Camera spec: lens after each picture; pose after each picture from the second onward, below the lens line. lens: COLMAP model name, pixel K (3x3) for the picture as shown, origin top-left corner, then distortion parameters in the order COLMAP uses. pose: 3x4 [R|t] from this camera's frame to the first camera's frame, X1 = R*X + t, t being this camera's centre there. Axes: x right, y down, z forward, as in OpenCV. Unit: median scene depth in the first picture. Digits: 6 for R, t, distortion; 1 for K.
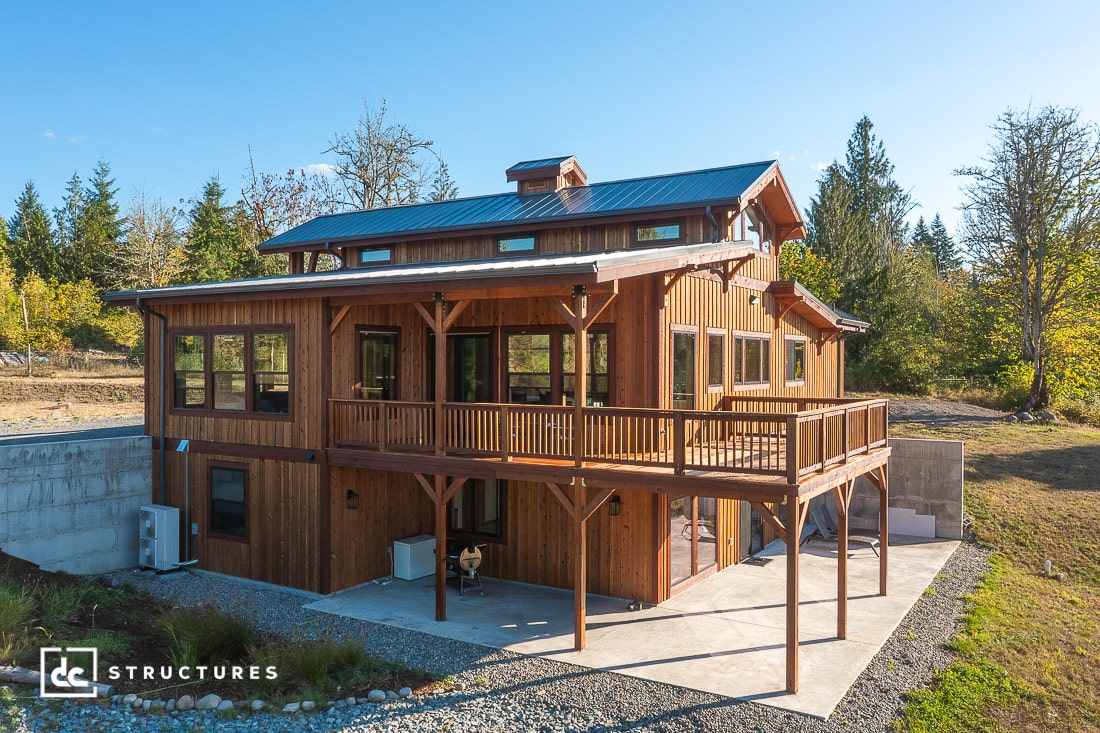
lens RADIAL K [[869.8, 0, 546.2], [0, 869.8, 370.6], [0, 0, 1]] dist [-0.002560, 0.007397]
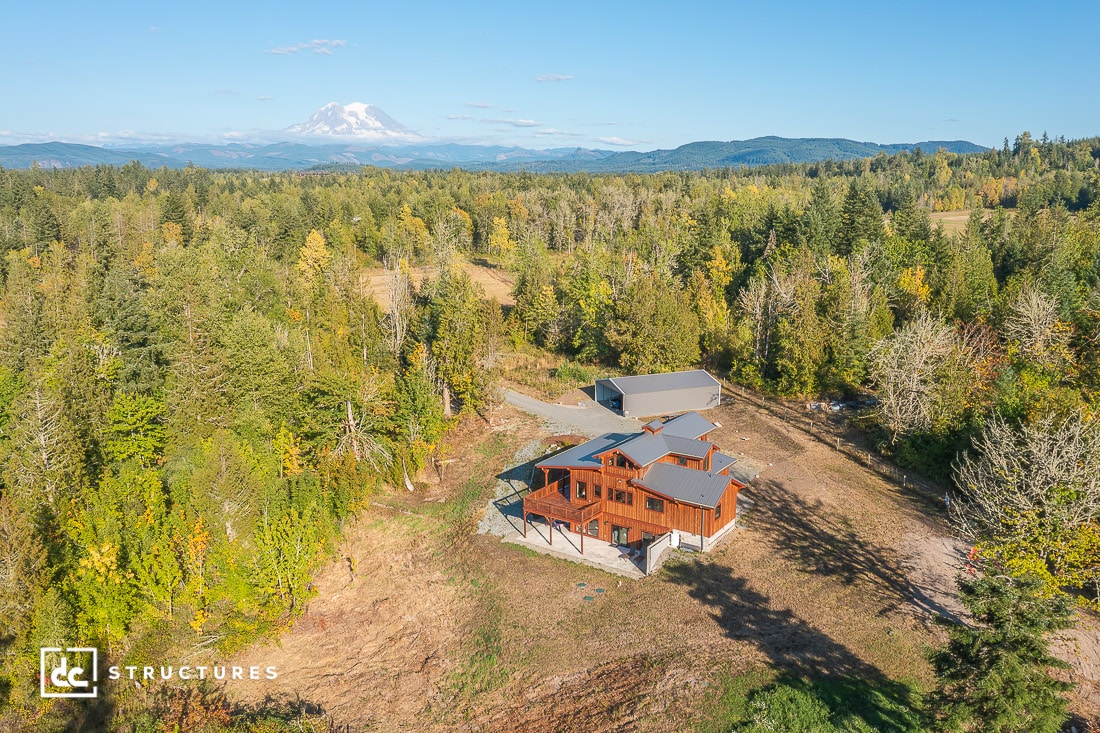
lens RADIAL K [[871.0, 0, 547.3], [0, 871.0, 364.6], [0, 0, 1]] dist [-0.005277, 0.005620]
pose [[-0.046595, 0.201503, -0.978379, 4.083952], [-0.009616, 0.979307, 0.202152, -1.417923], [0.998868, 0.018827, -0.043693, 0.912577]]
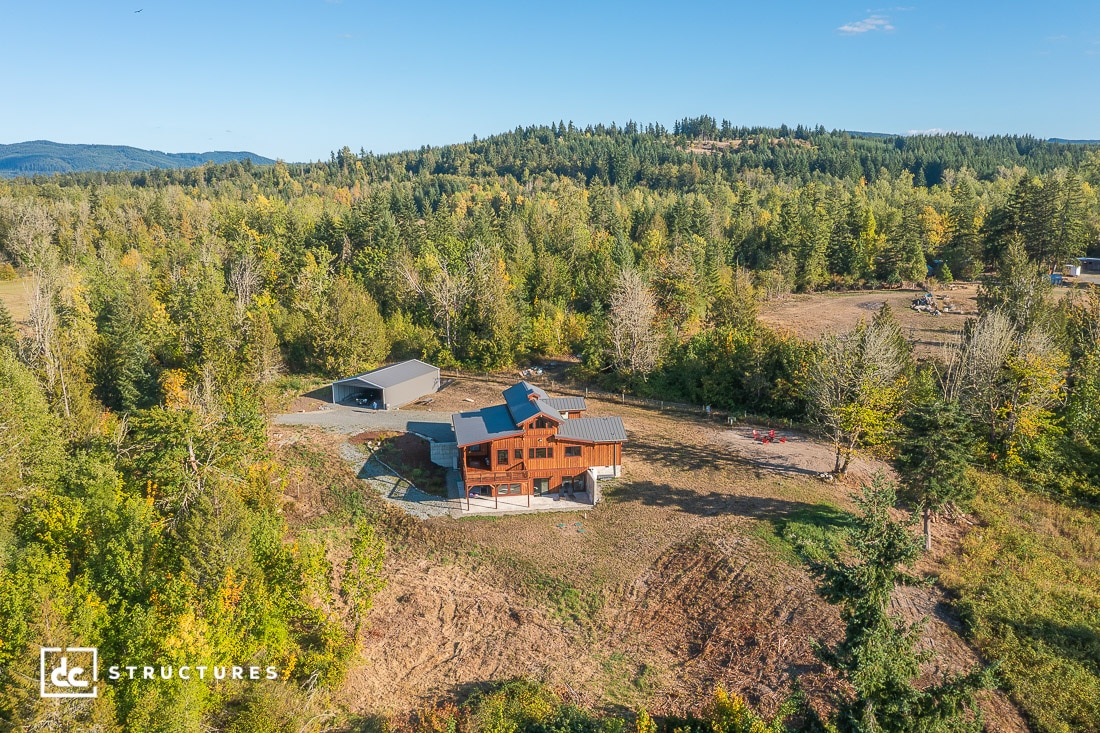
lens RADIAL K [[869.8, 0, 546.2], [0, 869.8, 370.6], [0, 0, 1]] dist [-0.002560, 0.007397]
pose [[0.656828, 0.147696, -0.739434, 3.767471], [-0.002013, 0.980969, 0.194152, -1.394332], [0.754038, -0.126037, 0.644625, -1.937903]]
